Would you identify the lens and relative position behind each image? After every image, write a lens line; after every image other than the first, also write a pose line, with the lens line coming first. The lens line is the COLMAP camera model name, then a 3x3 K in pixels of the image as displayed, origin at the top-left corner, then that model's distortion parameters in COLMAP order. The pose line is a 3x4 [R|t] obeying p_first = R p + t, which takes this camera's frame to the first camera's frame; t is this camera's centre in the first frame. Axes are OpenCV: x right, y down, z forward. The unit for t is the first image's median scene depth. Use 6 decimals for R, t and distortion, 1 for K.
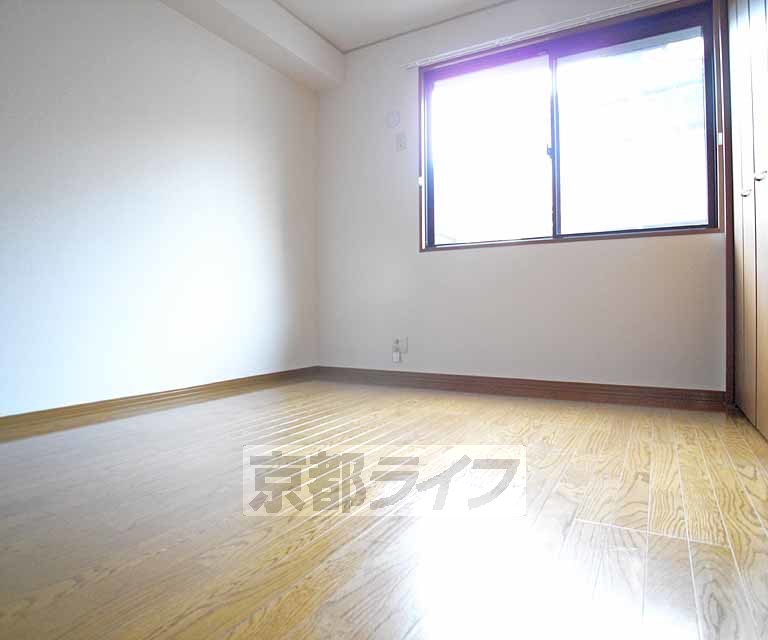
lens RADIAL K [[511.9, 0, 384.0], [0, 511.9, 320.0], [0, 0, 1]] dist [-0.002737, 0.000112]
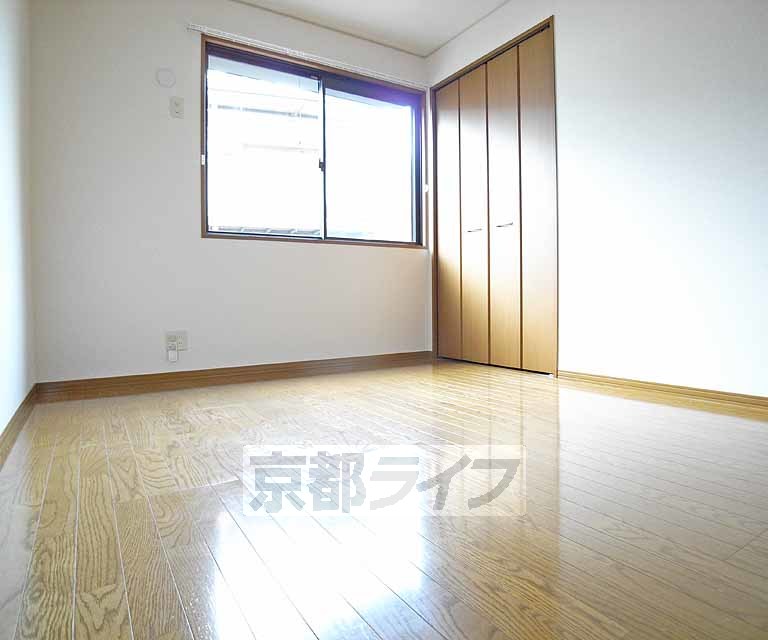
lens RADIAL K [[484.1, 0, 384.0], [0, 484.1, 320.0], [0, 0, 1]] dist [-0.003567, 0.002200]
pose [[0.492145, -0.038015, 0.869683, -0.594375], [0.029250, 0.999204, 0.027125, -0.000001], [-0.870022, 0.012089, 0.492865, 0.335221]]
